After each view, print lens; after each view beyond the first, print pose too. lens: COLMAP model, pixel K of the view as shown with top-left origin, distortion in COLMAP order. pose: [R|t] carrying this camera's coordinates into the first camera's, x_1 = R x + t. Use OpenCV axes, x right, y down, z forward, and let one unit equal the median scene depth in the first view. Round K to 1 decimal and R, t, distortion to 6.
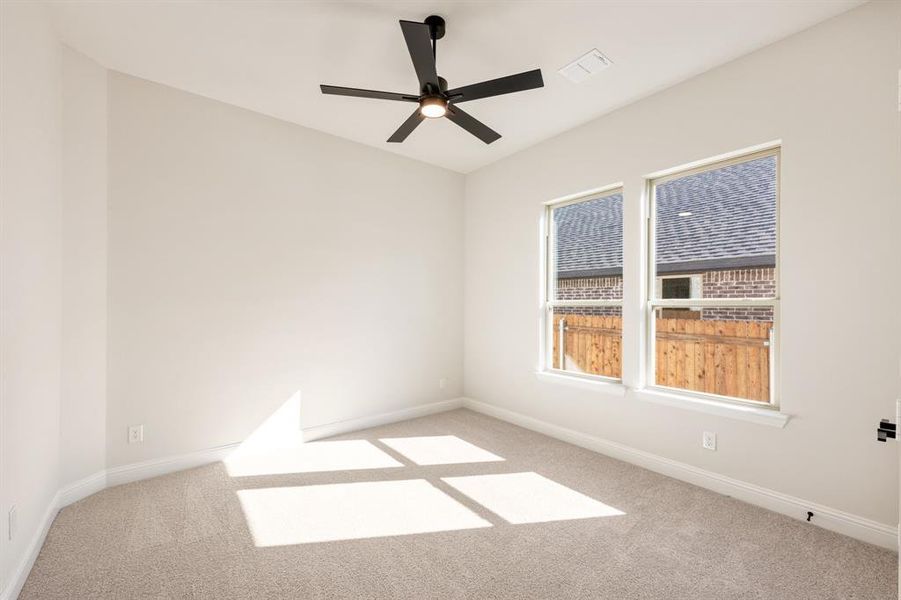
lens RADIAL K [[793.6, 0, 450.5], [0, 793.6, 300.0], [0, 0, 1]] dist [0.000177, 0.000511]
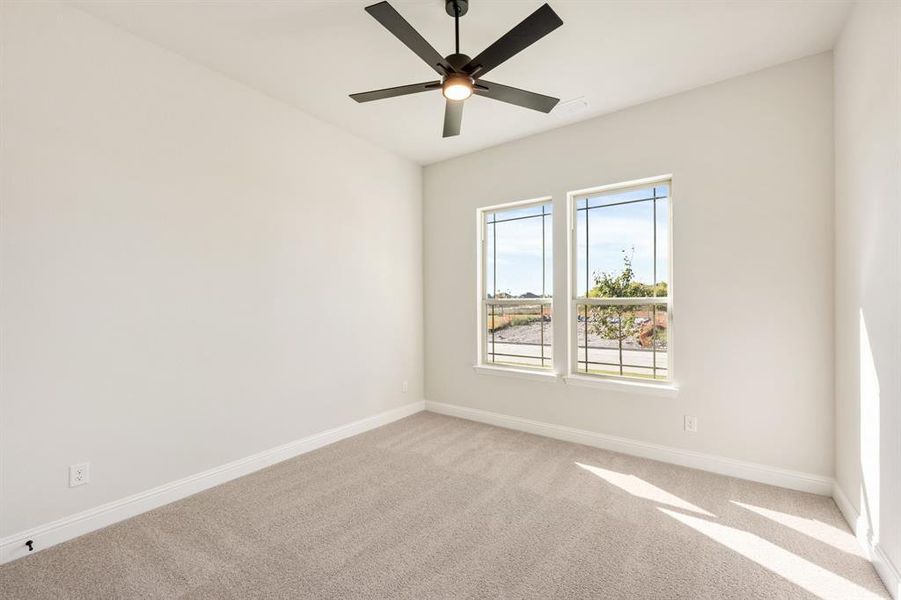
lens RADIAL K [[396.7, 0, 450.1], [0, 396.7, 305.9], [0, 0, 1]] dist [-0.002126, 0.000208]
pose [[0.844290, -0.006445, 0.535848, -0.233438], [-0.000265, 0.999923, 0.012445, 0.003920], [-0.535886, -0.010649, 0.844223, 0.646878]]
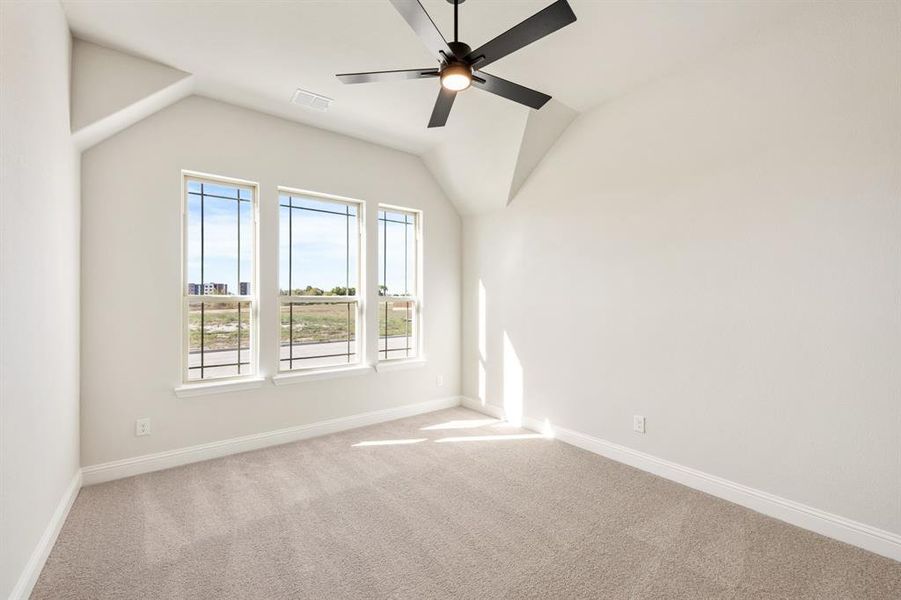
lens RADIAL K [[373.9, 0, 450.5], [0, 373.9, 300.0], [0, 0, 1]] dist [-0.002190, -0.000370]
pose [[-0.290210, 0.000328, 0.956963, -0.289143], [-0.005060, 0.999985, -0.001877, 0.005013], [-0.956950, -0.005387, -0.290204, 0.799121]]
